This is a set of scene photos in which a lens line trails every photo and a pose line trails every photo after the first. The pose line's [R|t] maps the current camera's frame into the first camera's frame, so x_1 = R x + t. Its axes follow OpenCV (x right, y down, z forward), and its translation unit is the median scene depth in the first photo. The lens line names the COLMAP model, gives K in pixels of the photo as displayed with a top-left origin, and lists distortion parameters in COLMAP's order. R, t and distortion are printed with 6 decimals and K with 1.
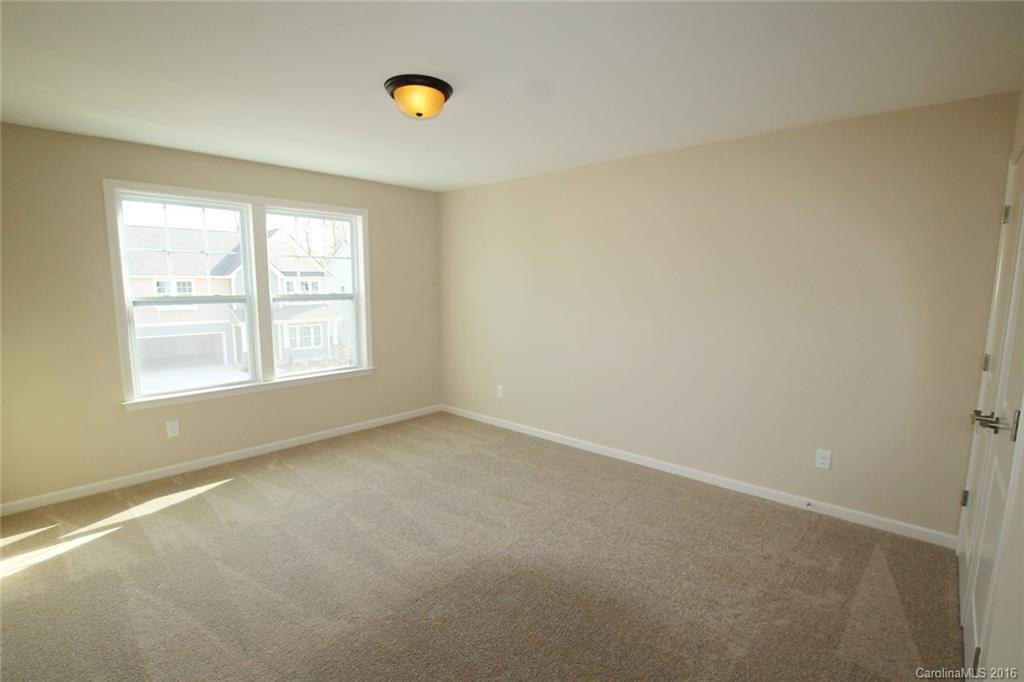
lens RADIAL K [[478.9, 0, 506.4], [0, 478.9, 345.9], [0, 0, 1]] dist [-0.031993, 0.000626]
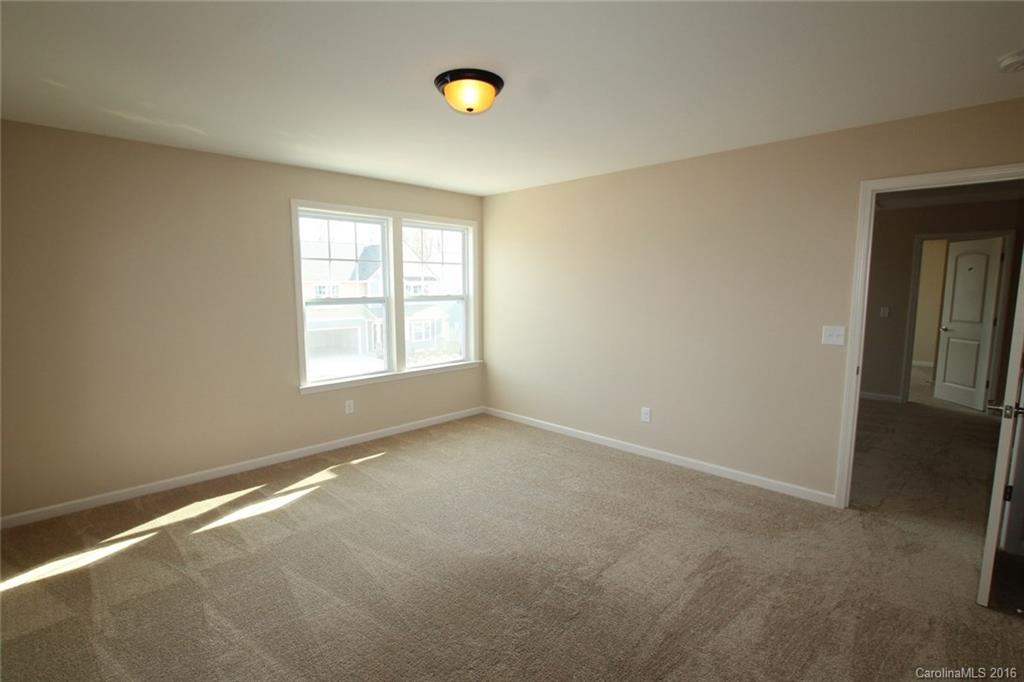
lens RADIAL K [[493.1, 0, 525.8], [0, 493.1, 348.5], [0, 0, 1]] dist [0.000746, -0.022149]
pose [[0.999962, -0.004791, -0.007330, -0.184090], [0.004763, 0.999981, -0.003808, 0.024857], [0.007348, 0.003773, 0.999966, -0.192550]]
